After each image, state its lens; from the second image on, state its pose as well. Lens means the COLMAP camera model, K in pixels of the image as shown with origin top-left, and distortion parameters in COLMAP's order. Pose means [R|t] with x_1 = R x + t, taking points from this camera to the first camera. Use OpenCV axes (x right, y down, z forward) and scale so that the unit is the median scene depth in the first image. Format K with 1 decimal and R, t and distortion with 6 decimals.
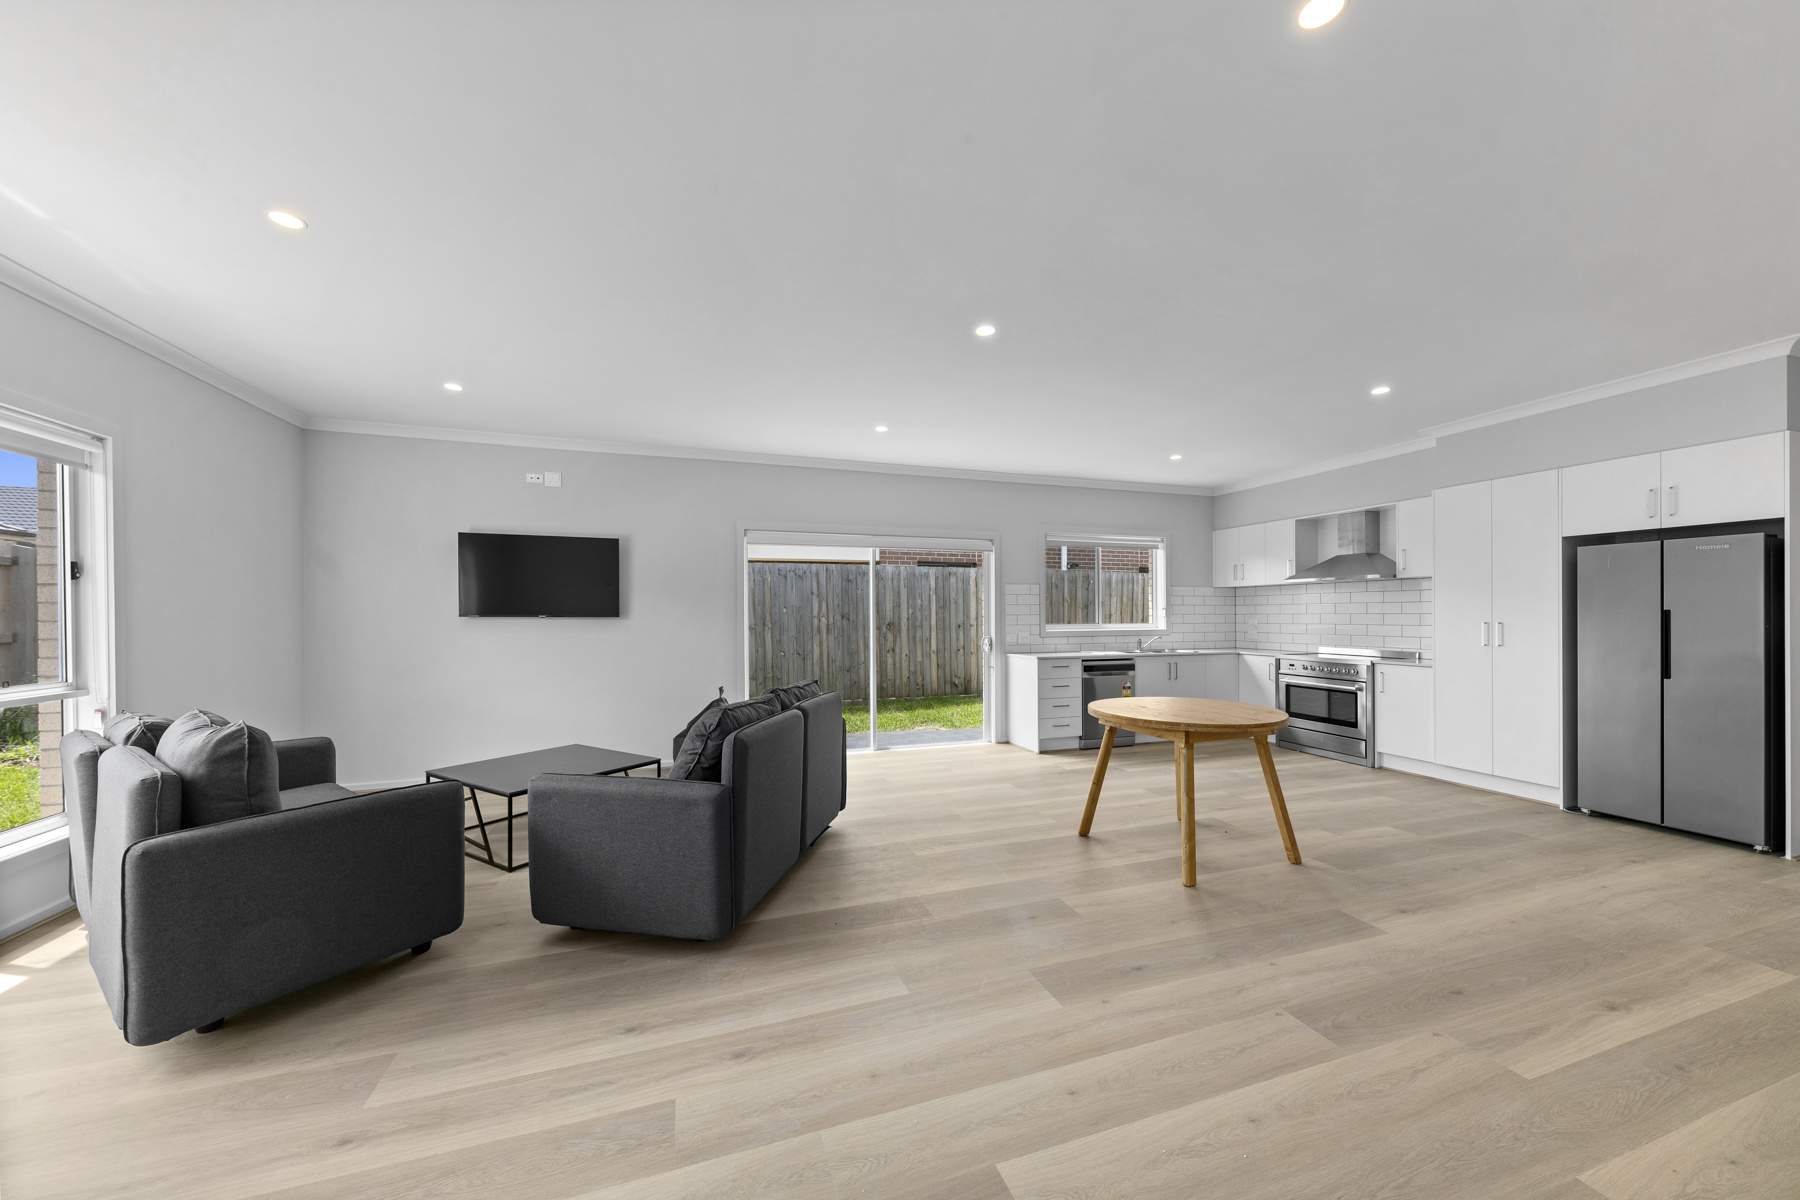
lens RADIAL K [[631.7, 0, 901.2], [0, 631.7, 617.3], [0, 0, 1]] dist [0.013828, -0.000083]
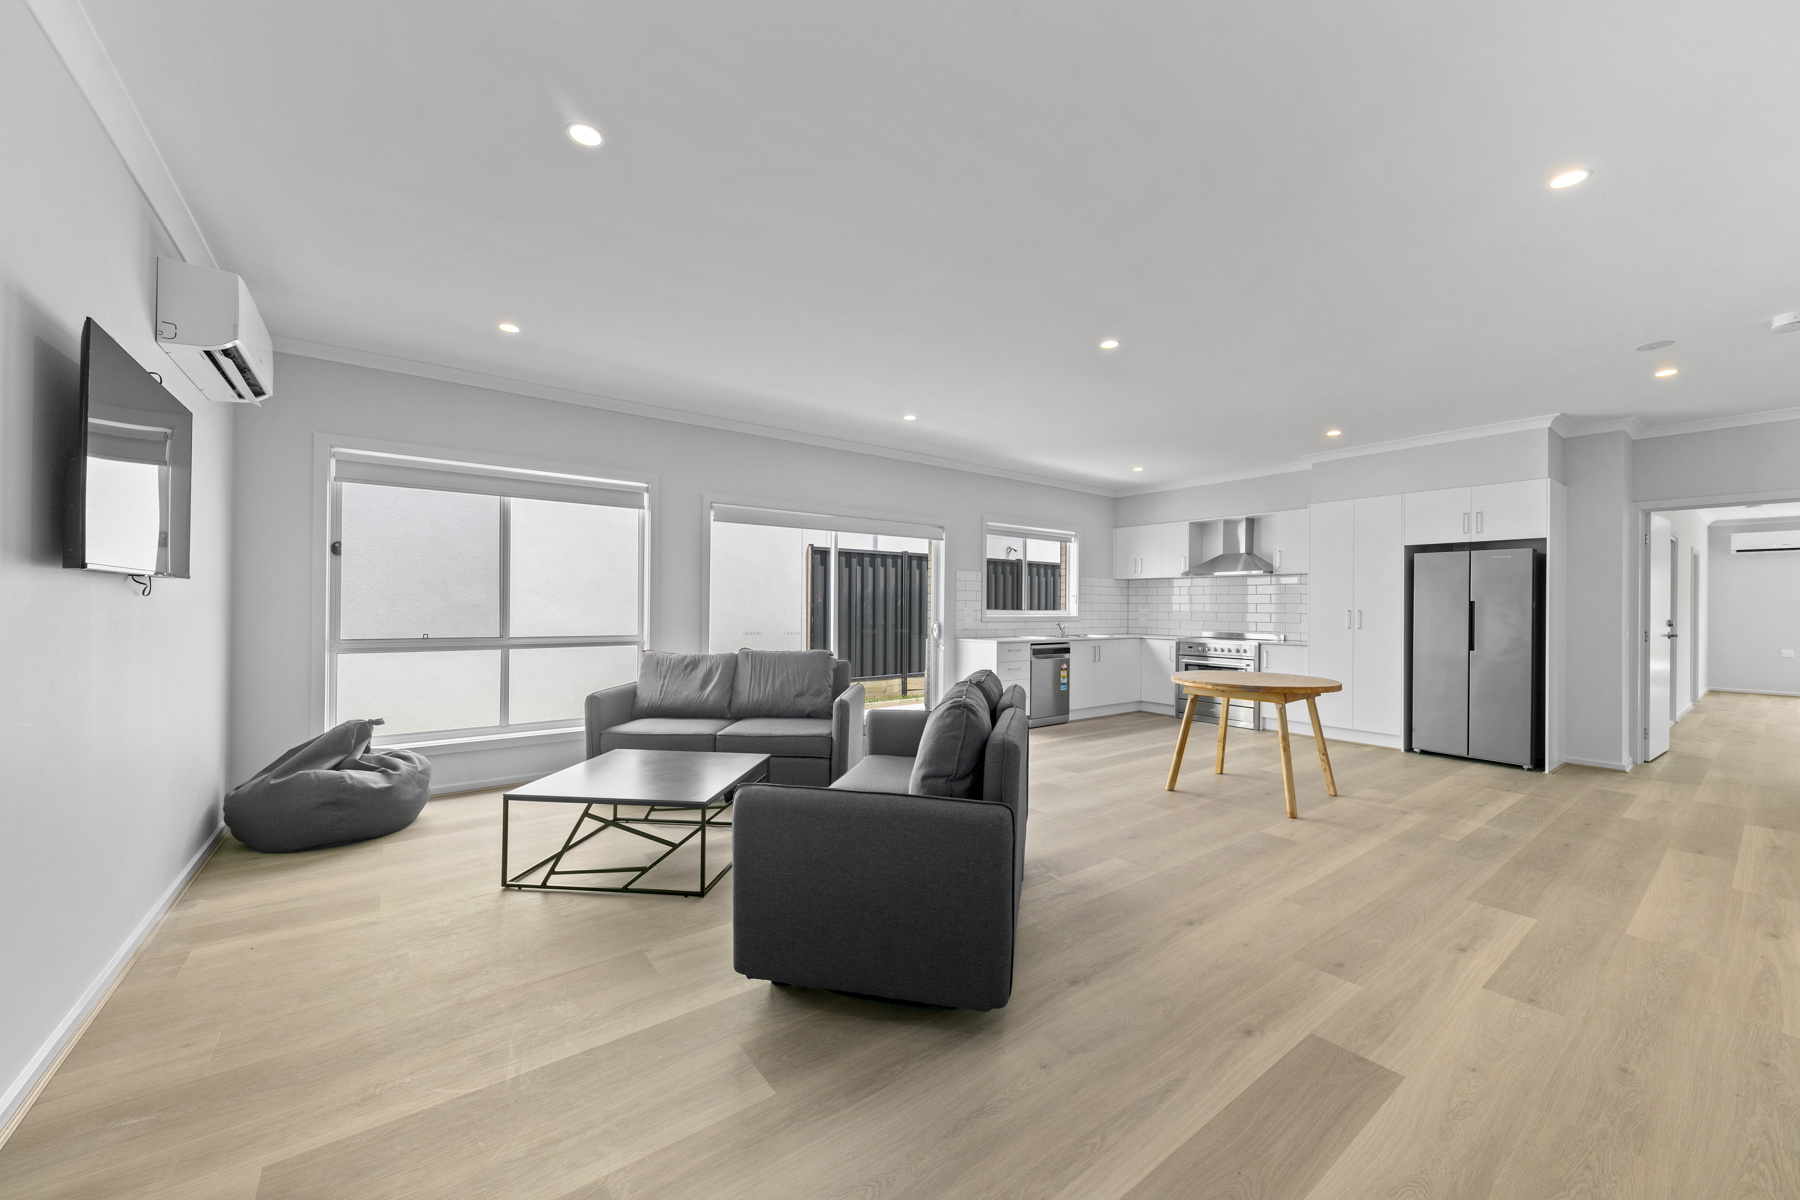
lens RADIAL K [[656.6, 0, 898.9], [0, 656.6, 609.3], [0, 0, 1]] dist [-0.000303, -0.000107]
pose [[0.953565, 0.010689, 0.300999, -0.247356], [-0.011092, 0.999938, -0.000370, 0.012182], [-0.300984, -0.002986, 0.953624, 0.014250]]
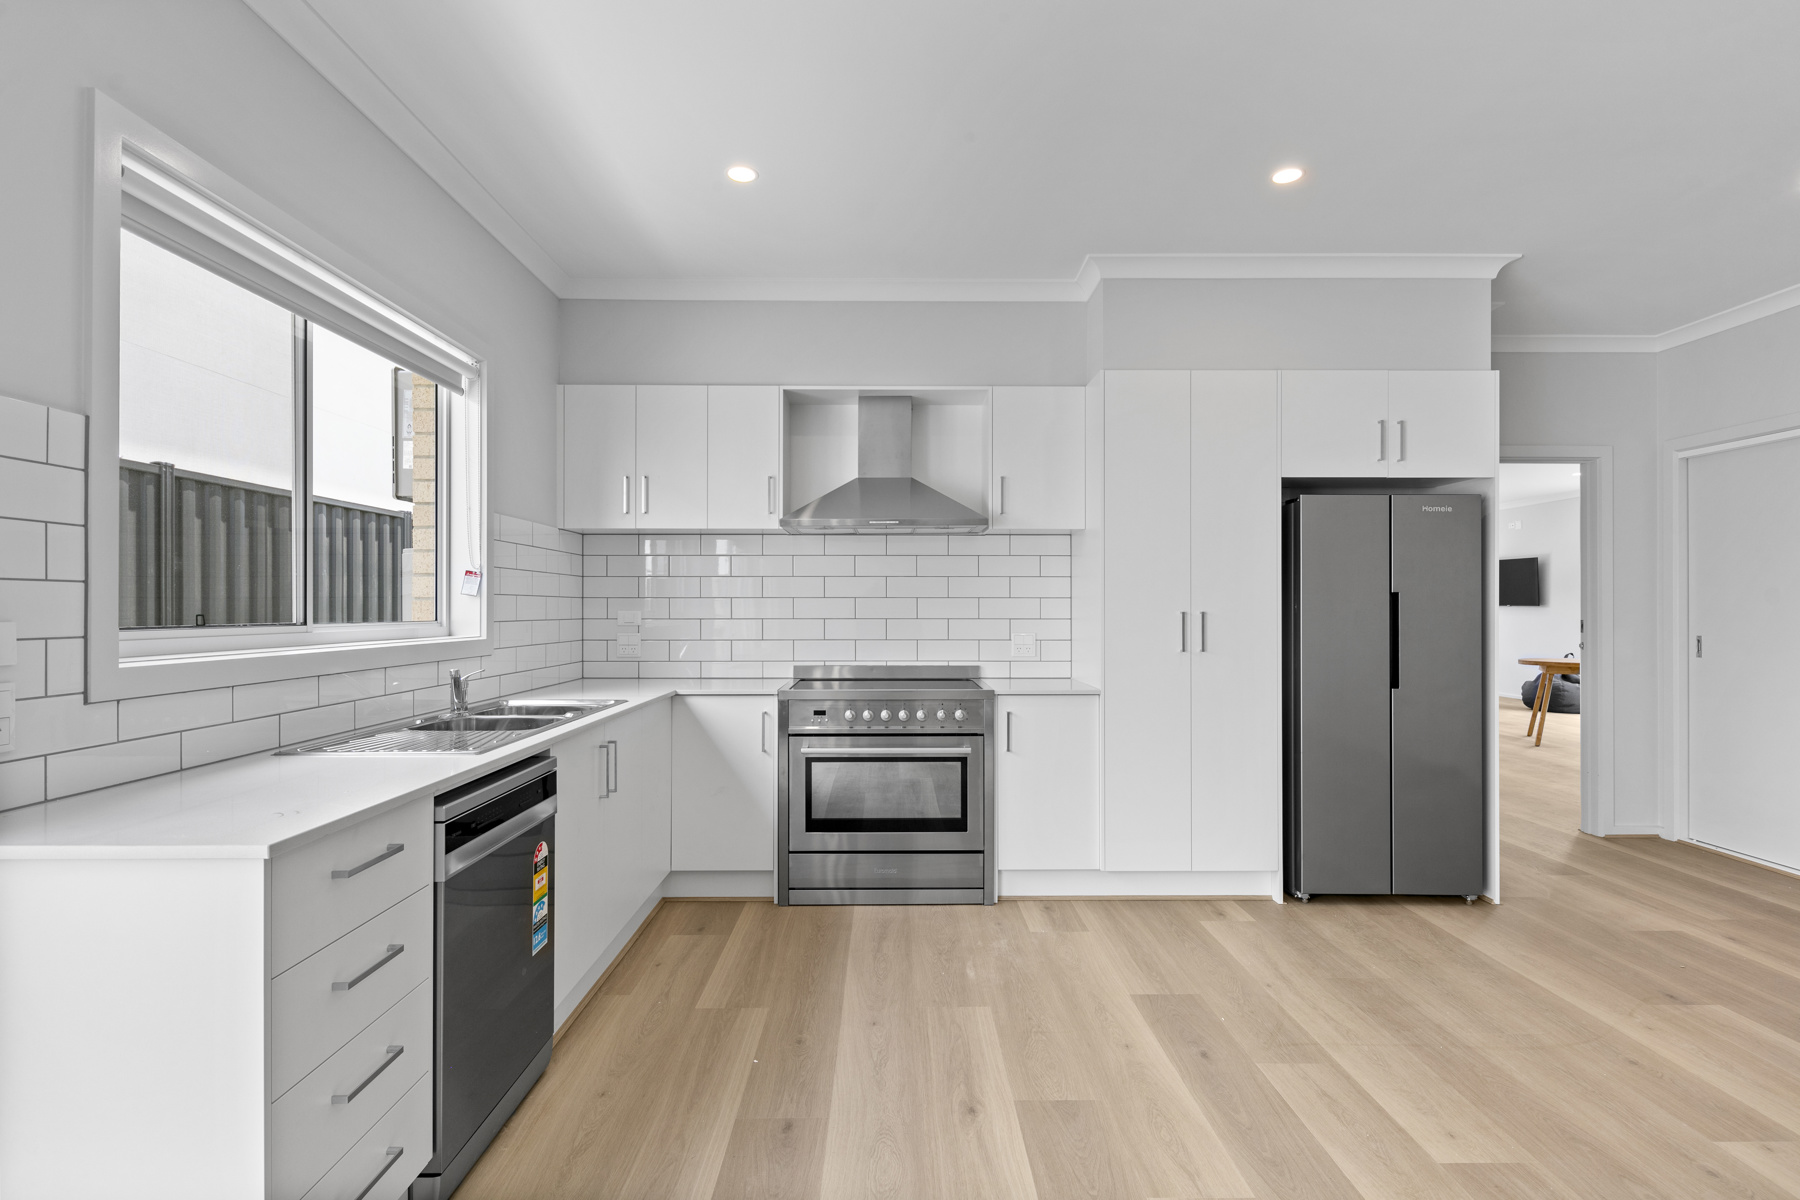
lens RADIAL K [[872.0, 0, 900.8], [0, 872.0, 605.3], [0, 0, 1]] dist [0.002062, 0.001016]
pose [[0.315006, 0.005376, 0.949075, 0.055801], [0.000623, 0.999983, -0.005871, 0.004487], [-0.949090, 0.002440, 0.314997, 0.728335]]
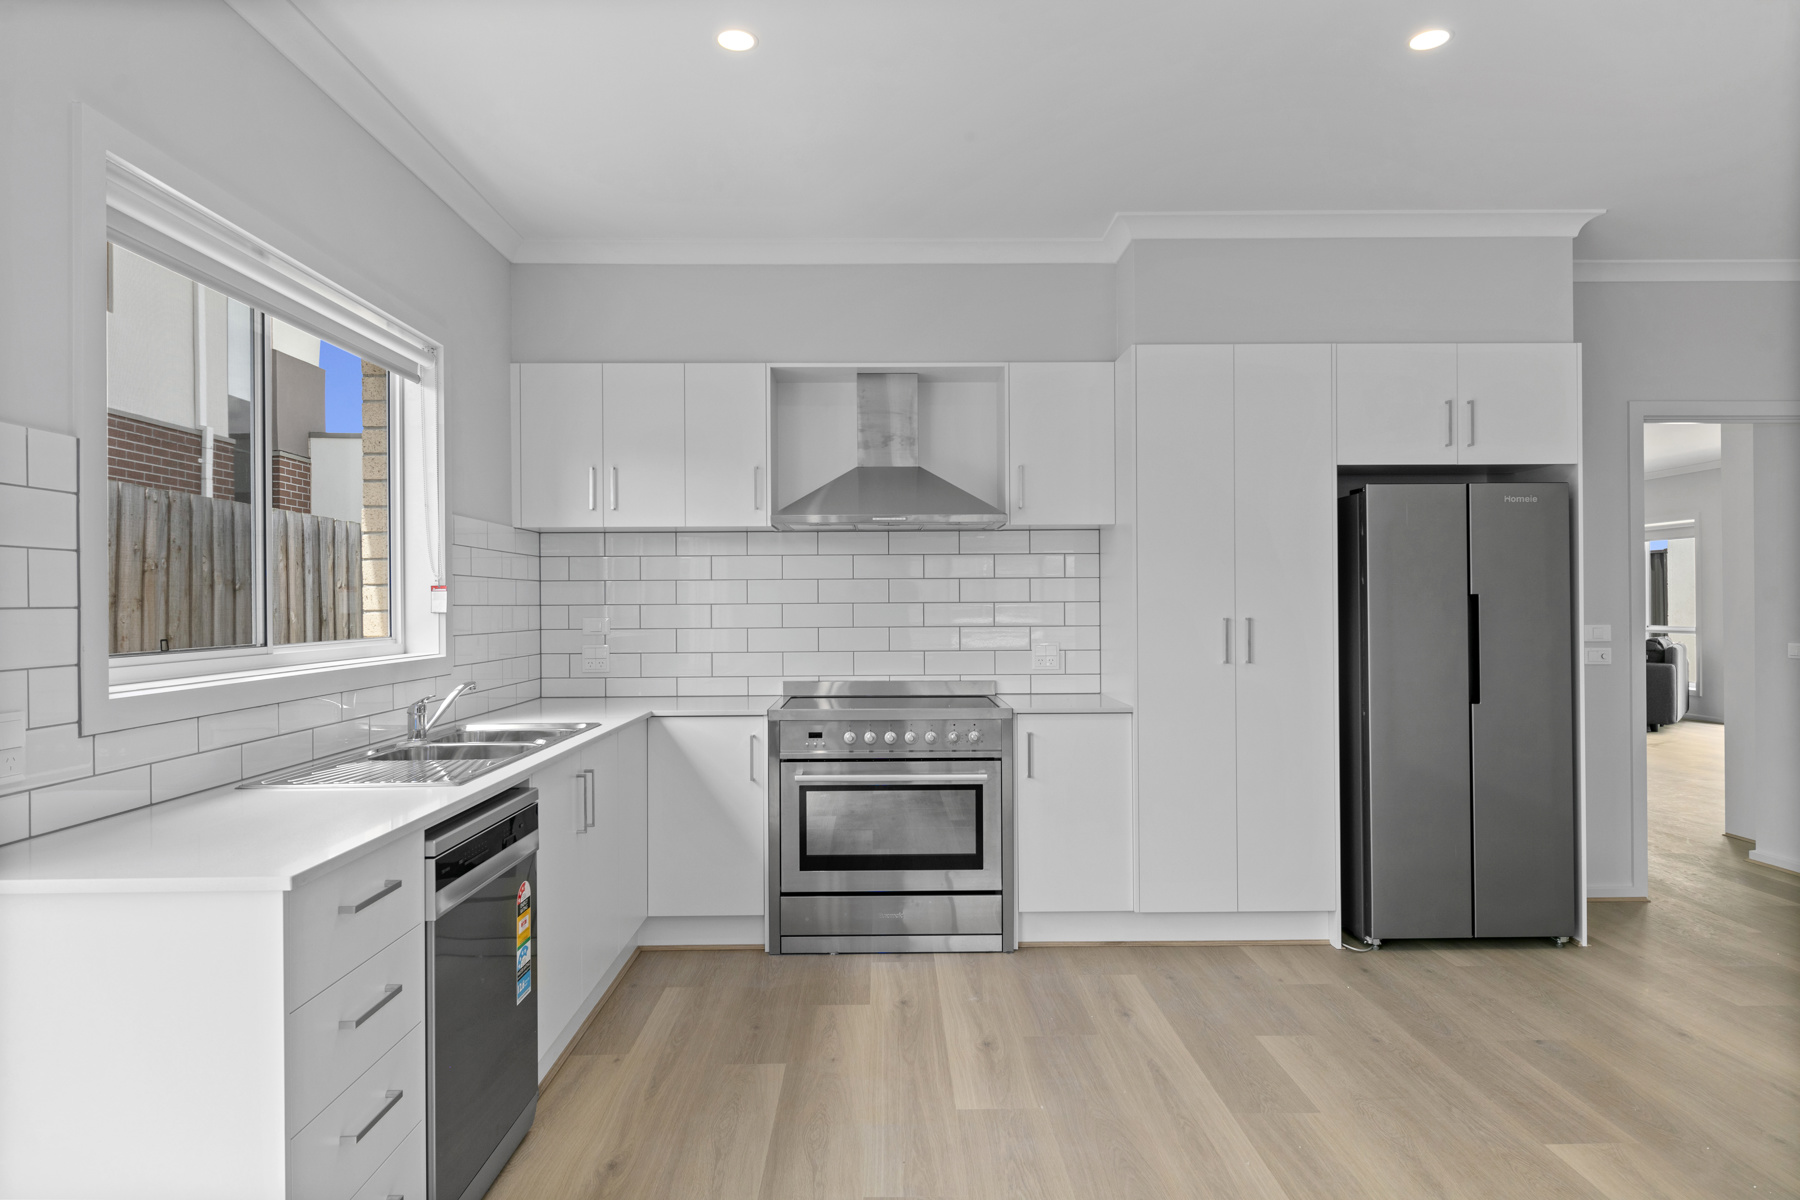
lens RADIAL K [[1066.1, 0, 897.8], [0, 1066.1, 602.7], [0, 0, 1]] dist [0.002601, -0.002139]
pose [[0.312864, 0.000239, 0.949798, 0.011130], [0.008614, 0.999958, -0.003089, -0.003040], [-0.949759, 0.009148, 0.312848, 0.720364]]
